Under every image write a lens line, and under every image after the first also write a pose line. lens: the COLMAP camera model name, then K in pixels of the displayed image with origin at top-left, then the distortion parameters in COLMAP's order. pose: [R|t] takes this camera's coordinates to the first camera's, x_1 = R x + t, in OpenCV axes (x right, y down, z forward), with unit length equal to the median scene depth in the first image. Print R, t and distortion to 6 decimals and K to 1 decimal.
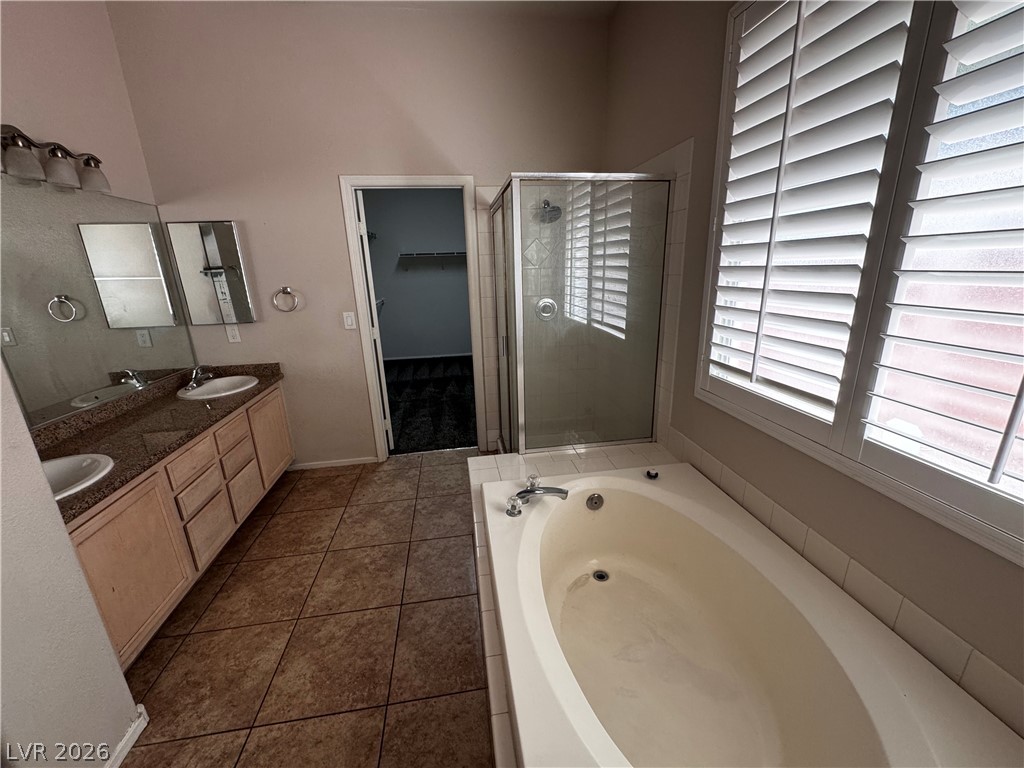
lens RADIAL K [[408.2, 0, 513.3], [0, 408.2, 384.5], [0, 0, 1]] dist [-0.002779, 0.000625]
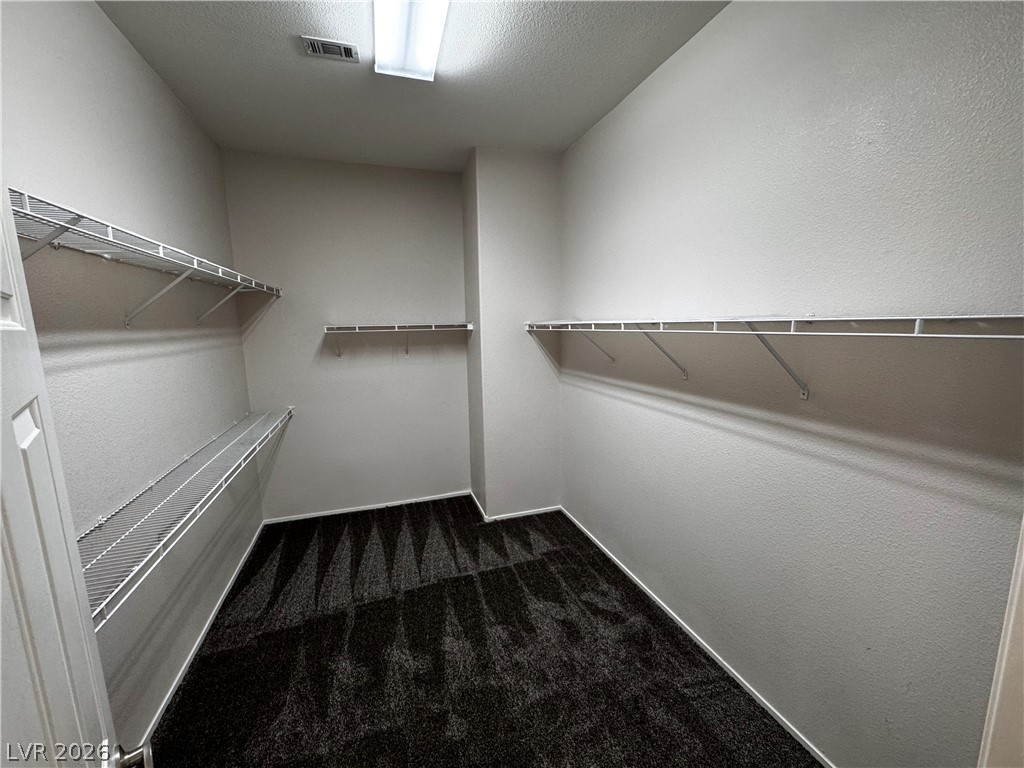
lens RADIAL K [[408.2, 0, 511.0], [0, 408.2, 385.7], [0, 0, 1]] dist [-0.002779, 0.000625]
pose [[0.984381, -0.013557, 0.175528, -0.169746], [0.036872, 0.990794, -0.130258, -0.204619], [-0.172146, 0.134696, 0.975819, 0.567666]]
